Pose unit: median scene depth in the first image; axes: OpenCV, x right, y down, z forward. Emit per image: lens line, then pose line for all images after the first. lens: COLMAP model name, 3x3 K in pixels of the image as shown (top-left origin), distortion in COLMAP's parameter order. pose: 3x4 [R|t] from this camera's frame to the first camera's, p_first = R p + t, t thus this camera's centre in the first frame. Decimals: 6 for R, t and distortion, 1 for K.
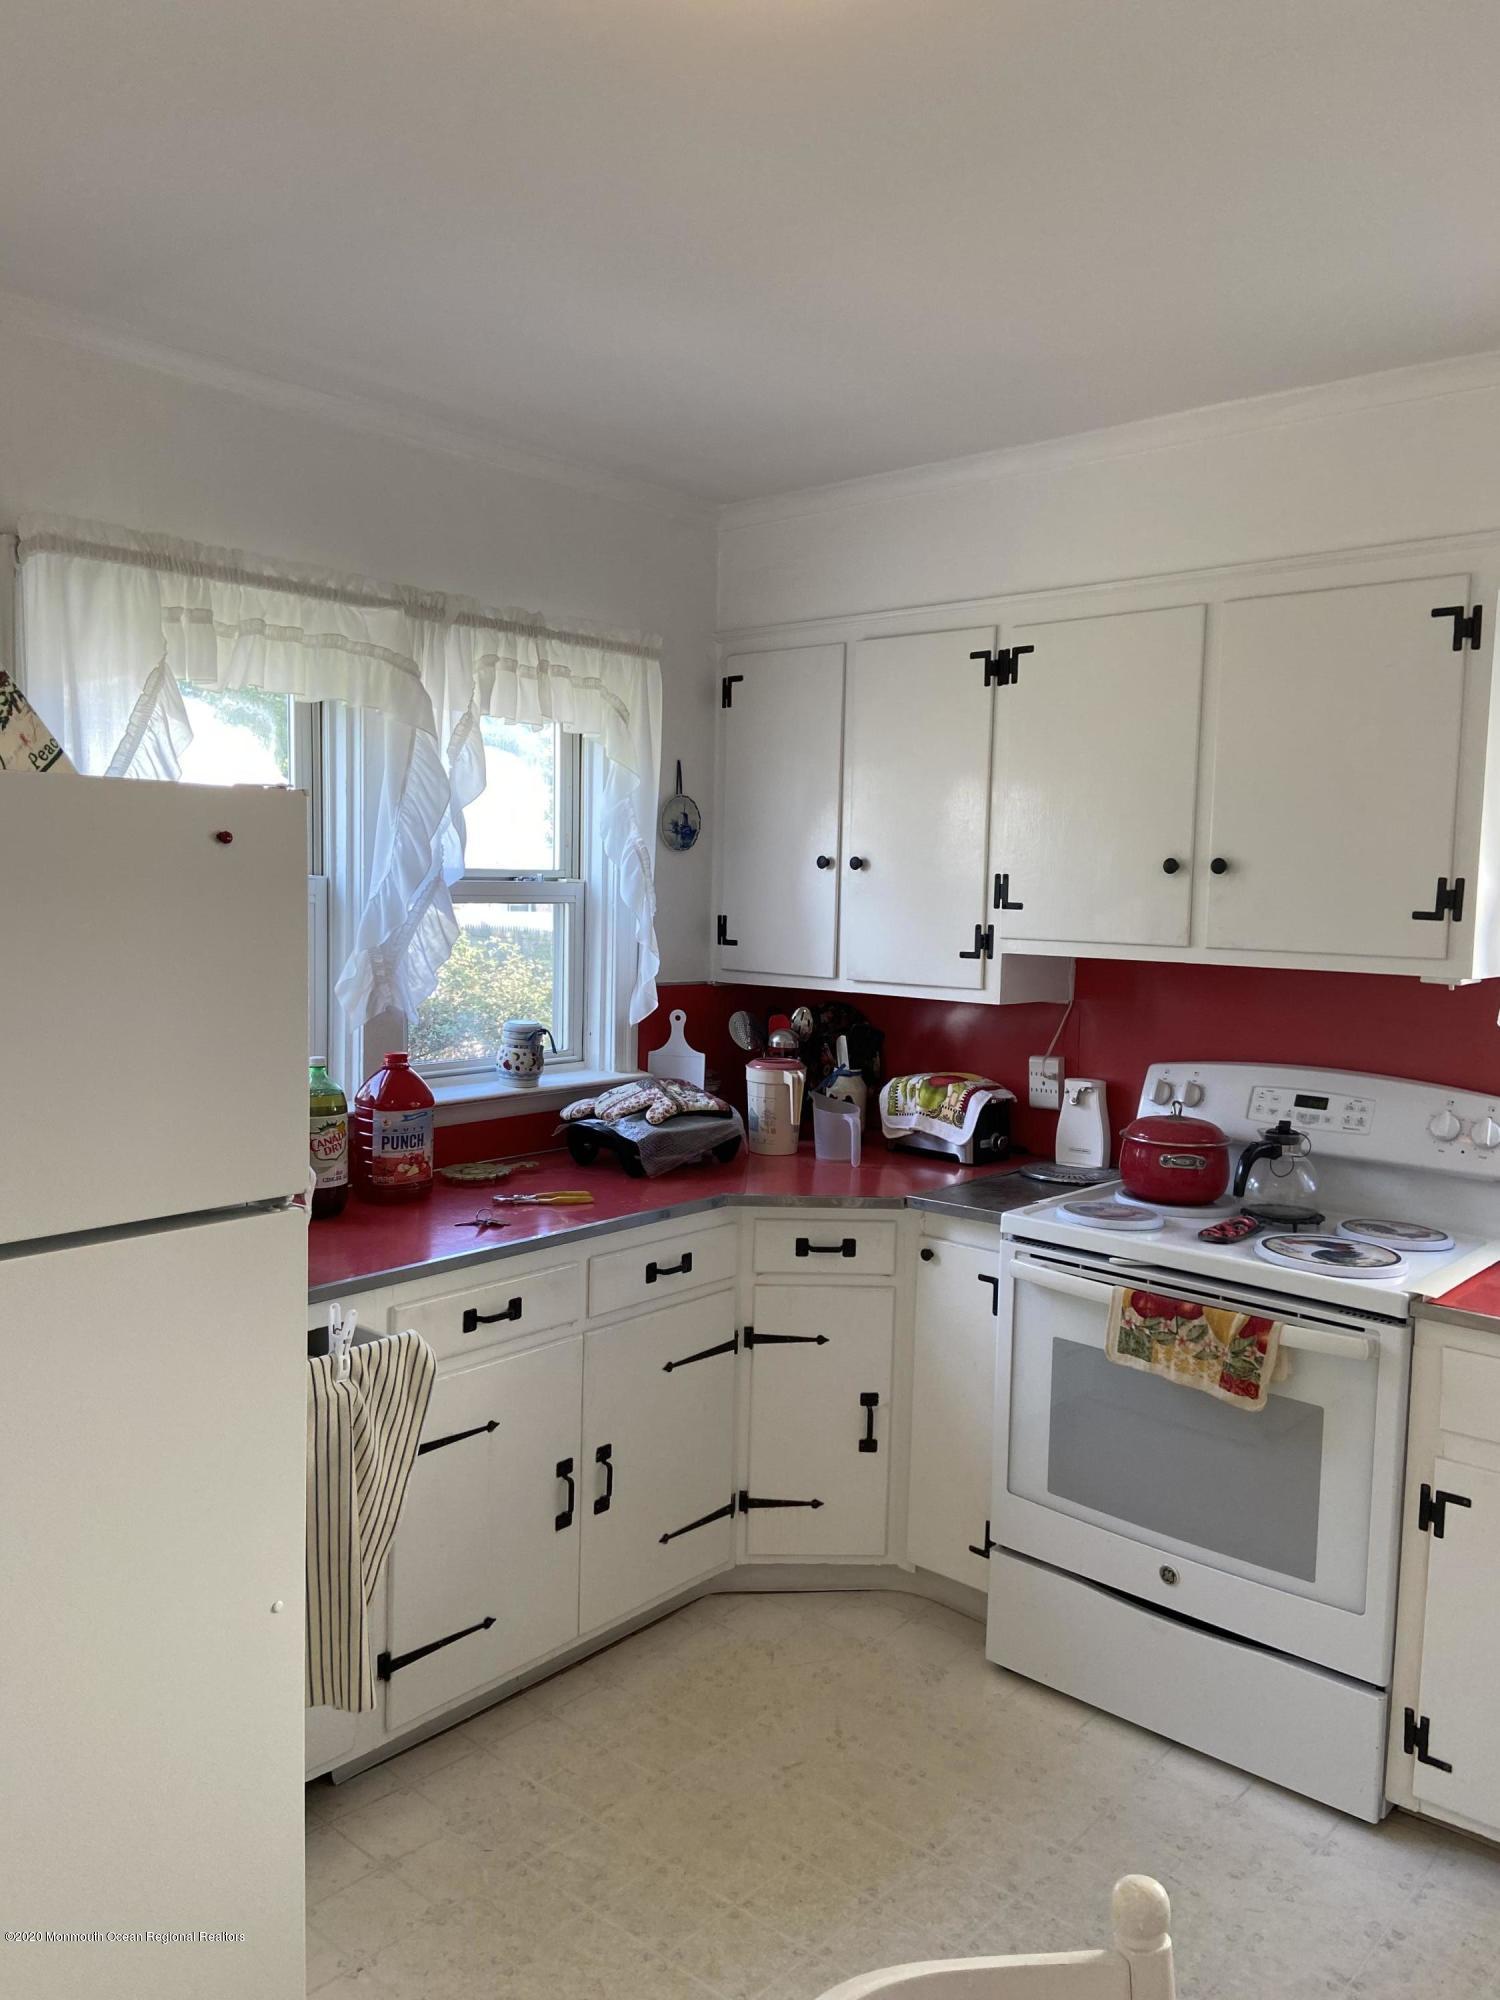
lens RADIAL K [[1494.5, 0, 747.8], [0, 1494.5, 981.9], [0, 0, 1]] dist [0.132300, -0.184246]
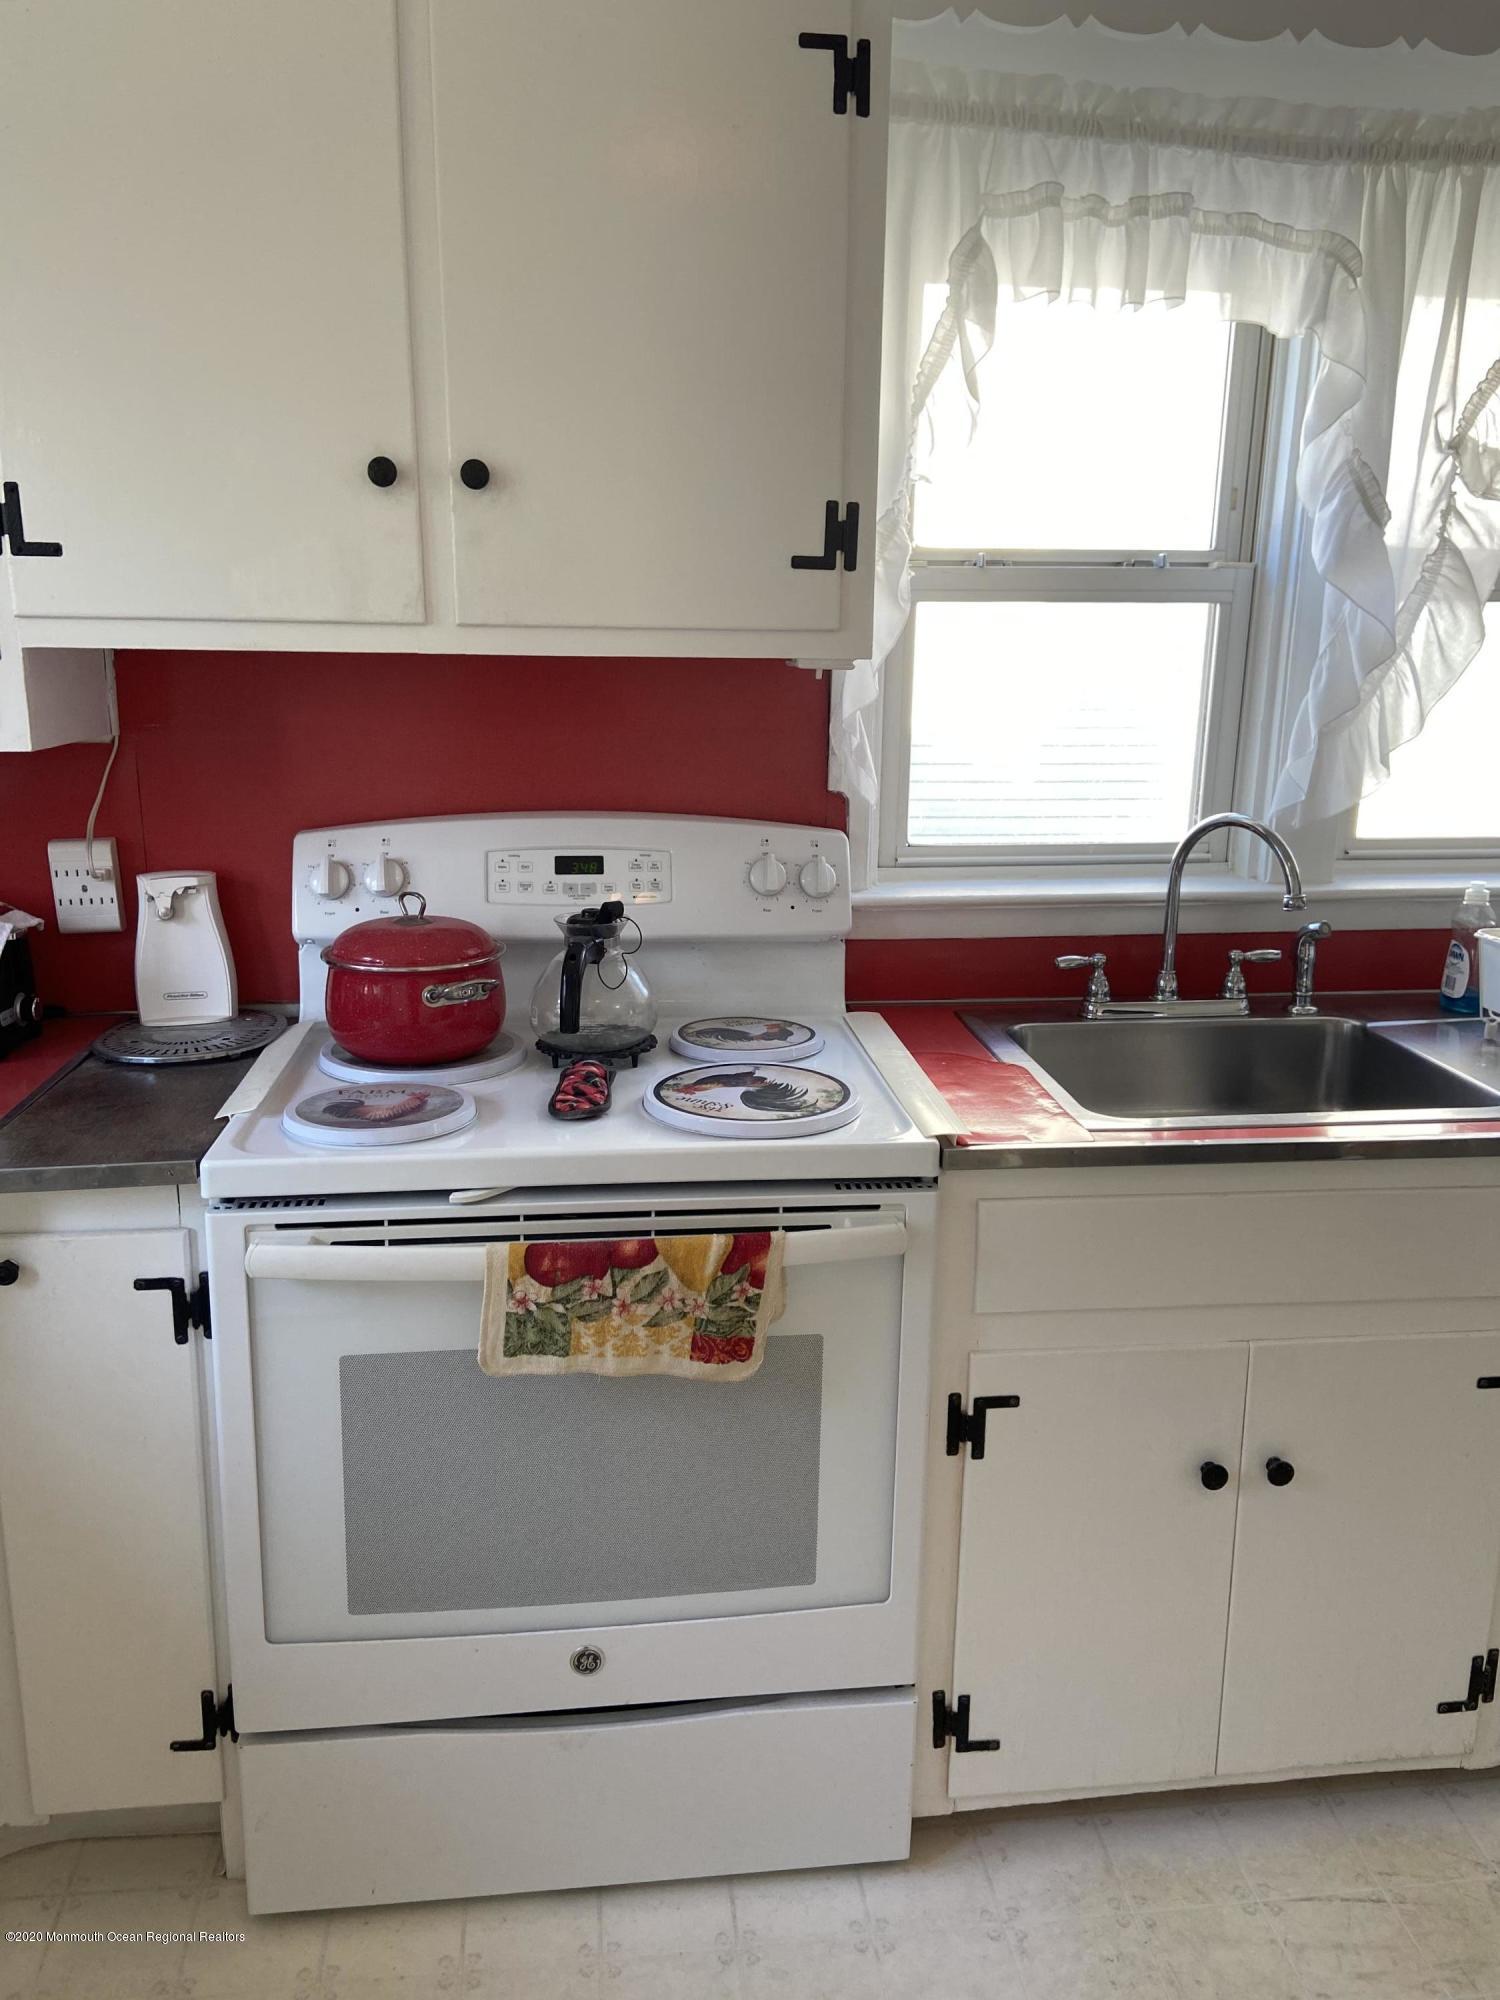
lens RADIAL K [[1494.5, 0, 747.8], [0, 1494.5, 981.9], [0, 0, 1]] dist [0.132300, -0.184246]
pose [[0.659346, -0.189388, 0.727595, -0.078681], [0.054713, 0.977274, 0.204796, -0.001558], [-0.749846, -0.095222, 0.654724, 0.584259]]
